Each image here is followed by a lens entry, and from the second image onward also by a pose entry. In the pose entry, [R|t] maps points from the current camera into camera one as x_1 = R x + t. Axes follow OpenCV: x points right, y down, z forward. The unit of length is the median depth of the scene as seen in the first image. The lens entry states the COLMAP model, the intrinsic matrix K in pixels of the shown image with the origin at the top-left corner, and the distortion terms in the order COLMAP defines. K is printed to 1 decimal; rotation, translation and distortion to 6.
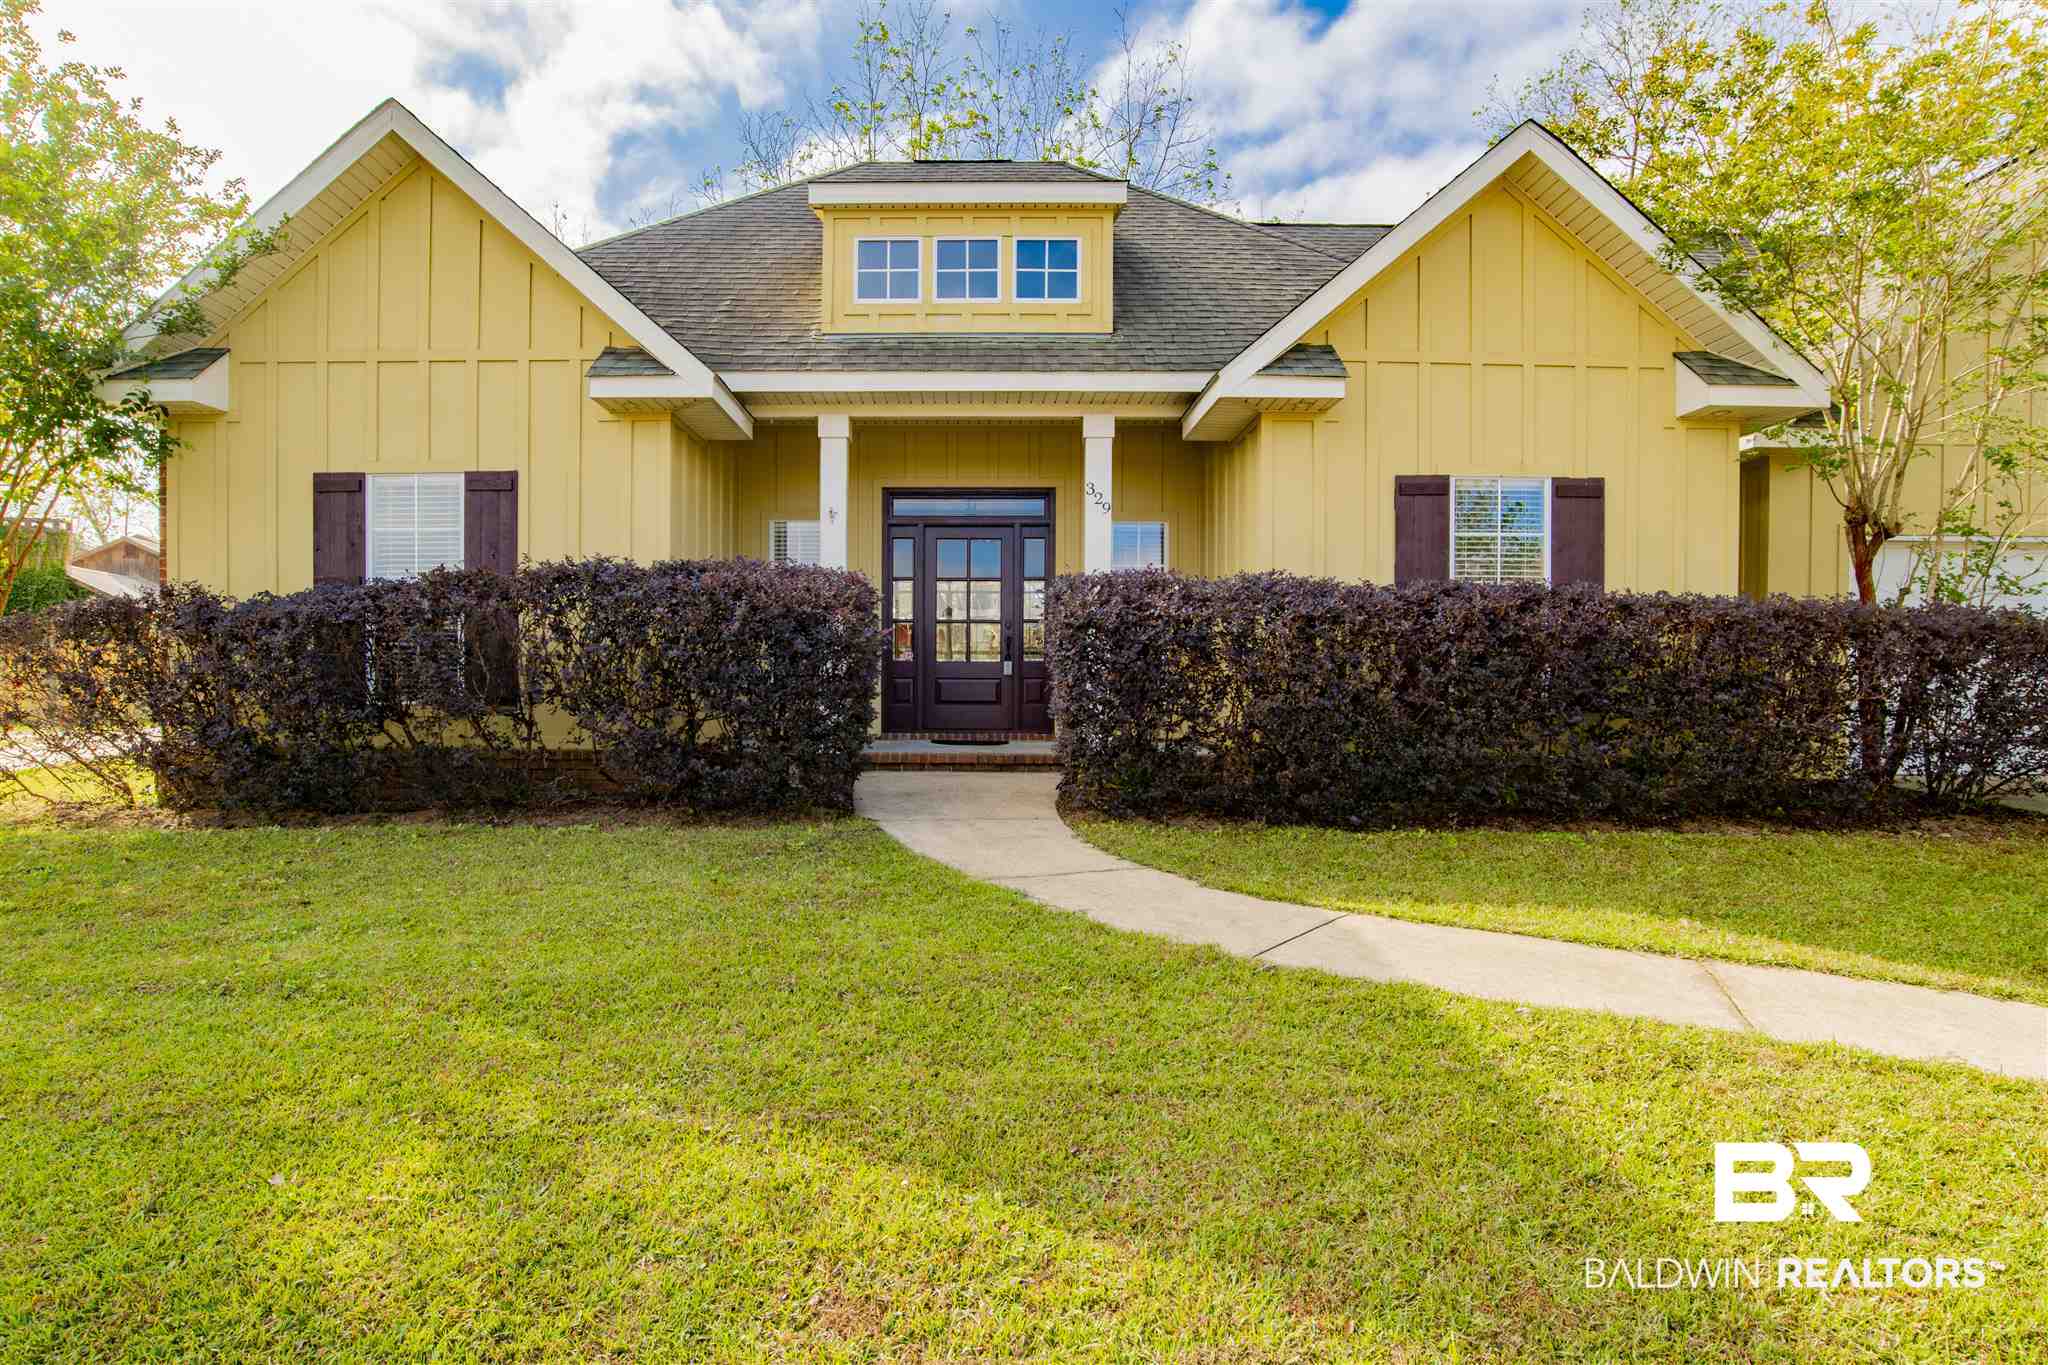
lens RADIAL K [[1130.0, 0, 1024.0], [0, 1130.0, 682.5], [0, 0, 1]] dist [-0.028750, 0.000678]
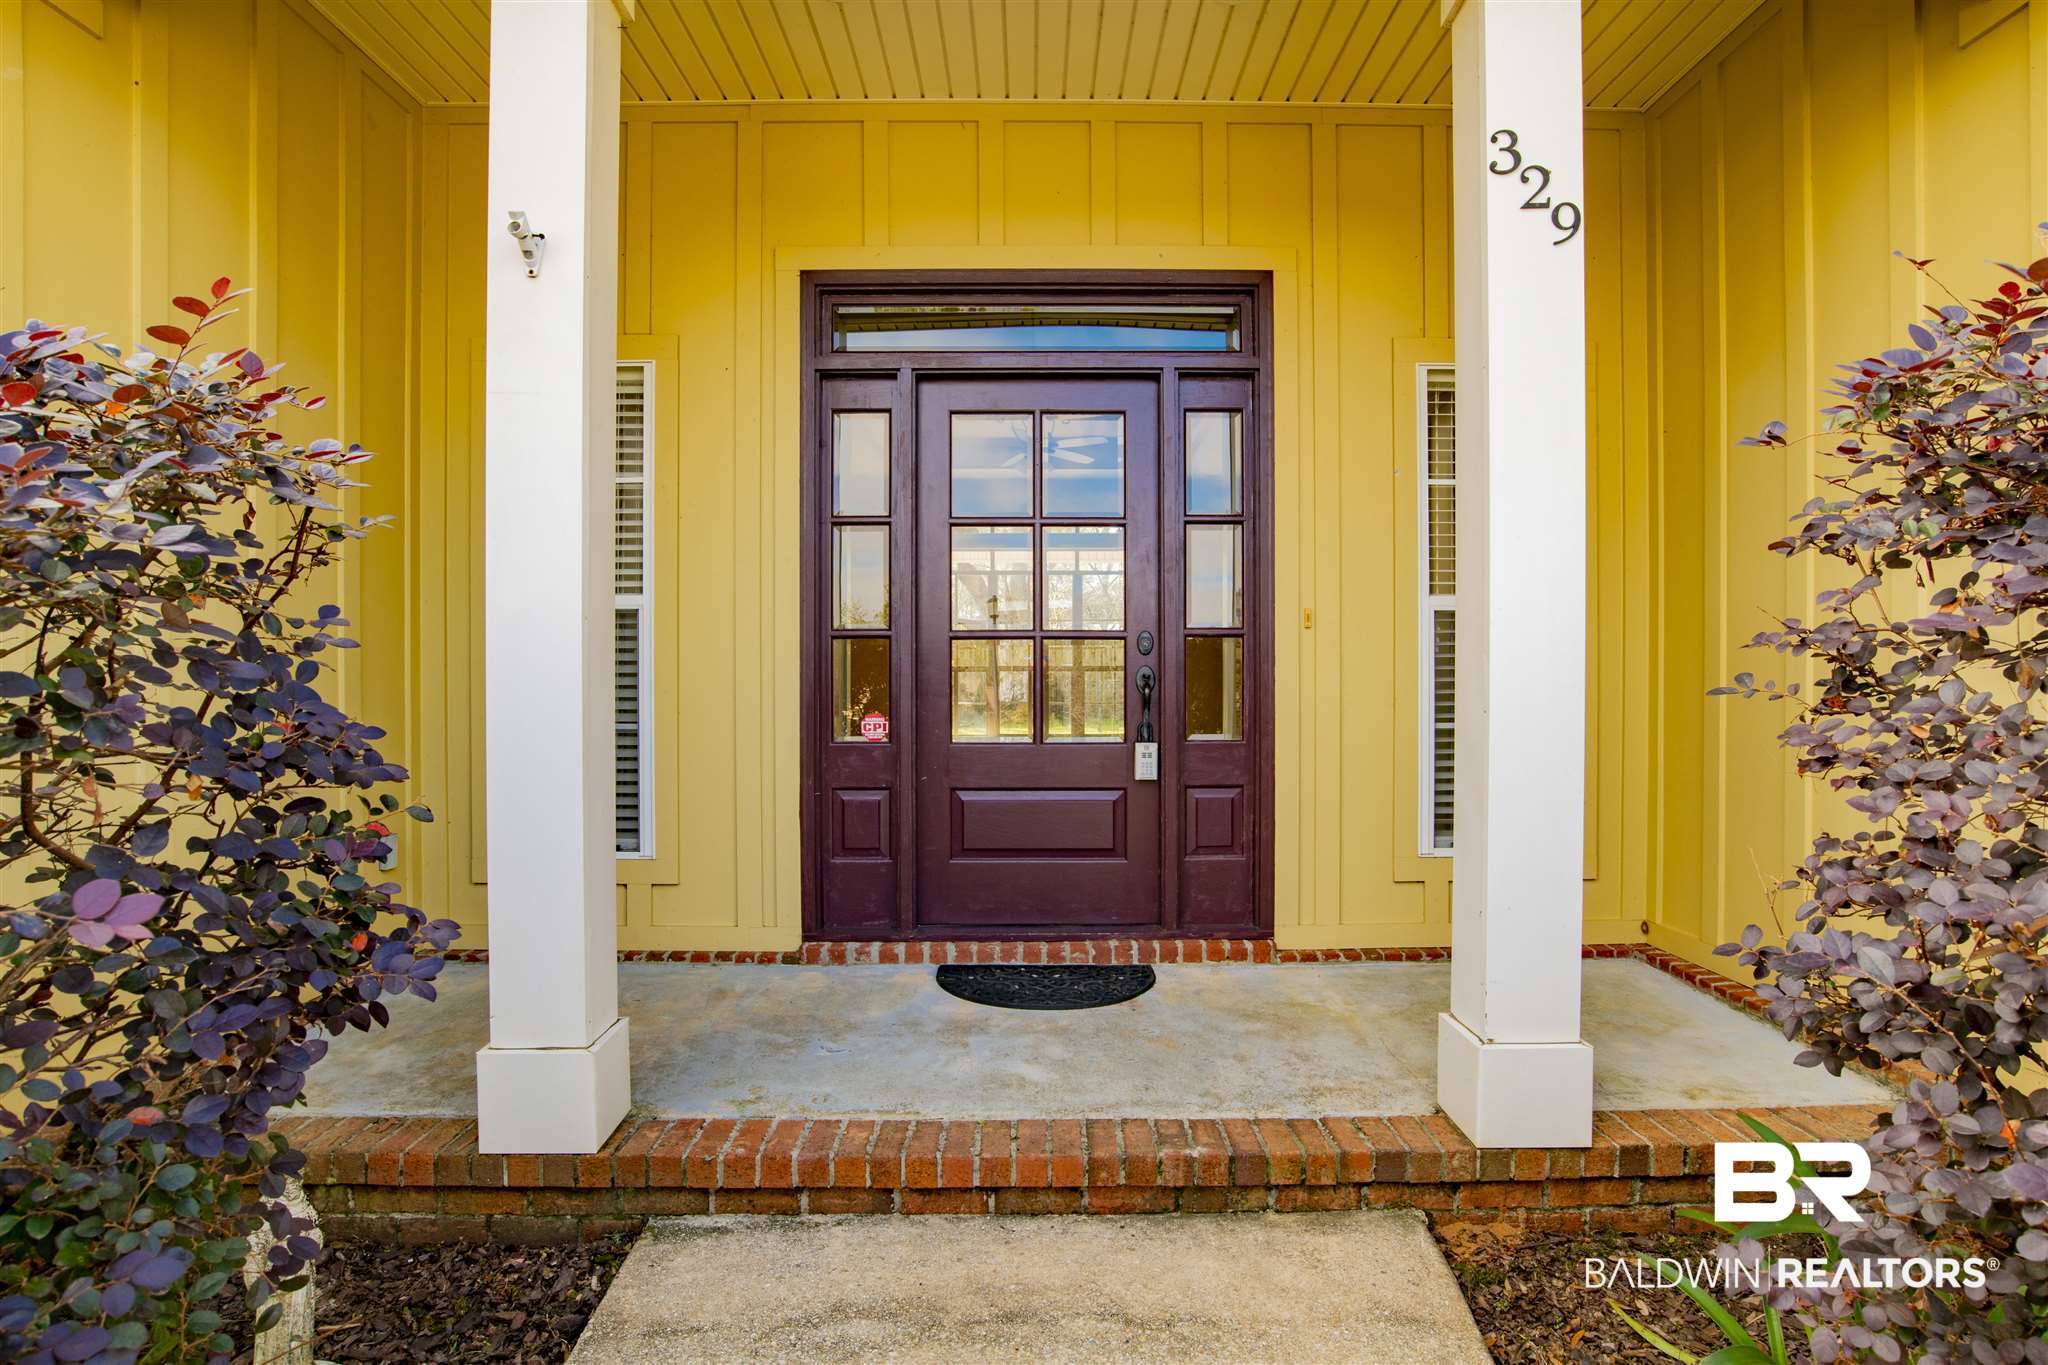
lens RADIAL K [[1130.0, 0, 1024.0], [0, 1130.0, 682.5], [0, 0, 1]] dist [-0.028750, 0.000678]
pose [[0.999997, -0.001877, -0.001621, -0.075248], [0.001874, 0.999997, -0.001696, -0.052737], [0.001624, 0.001693, 0.999997, 0.894587]]
